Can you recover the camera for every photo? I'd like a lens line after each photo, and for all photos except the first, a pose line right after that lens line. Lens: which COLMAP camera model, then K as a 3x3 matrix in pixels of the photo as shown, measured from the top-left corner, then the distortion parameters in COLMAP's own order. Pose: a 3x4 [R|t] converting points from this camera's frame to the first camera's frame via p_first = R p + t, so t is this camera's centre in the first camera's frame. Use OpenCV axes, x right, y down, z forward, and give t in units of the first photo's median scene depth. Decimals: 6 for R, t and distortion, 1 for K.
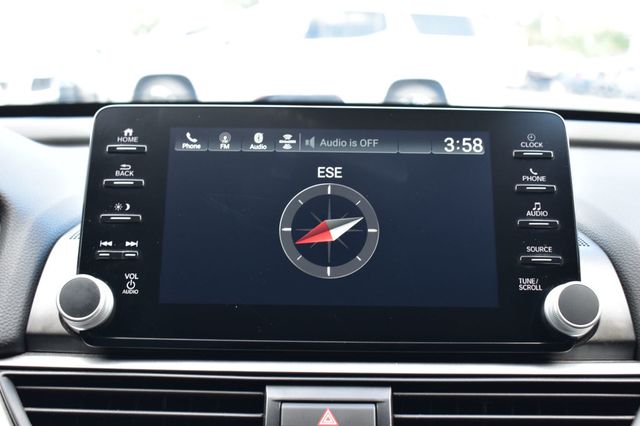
lens RADIAL K [[872.7, 0, 317.3], [0, 872.7, 214.5], [0, 0, 1]] dist [-0.035962, 0.000000]
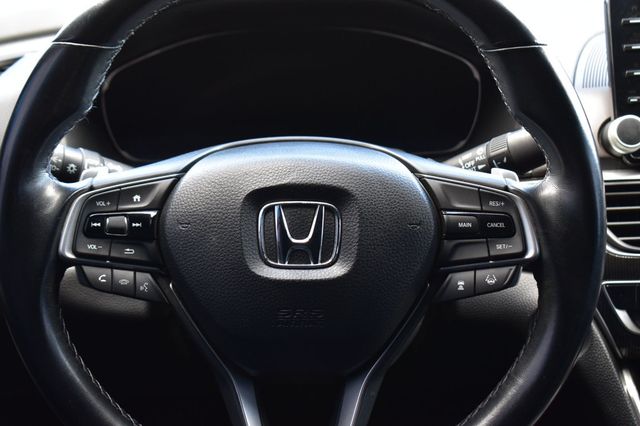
lens RADIAL K [[1268.3, 0, 321.6], [0, 1268.3, 215.3], [0, 0, 1]] dist [-0.005959, 0.000000]
pose [[0.998294, -0.055851, 0.017006, -0.784533], [0.051522, 0.979781, 0.193327, -0.192685], [-0.027460, -0.192121, 0.980987, -1.034047]]
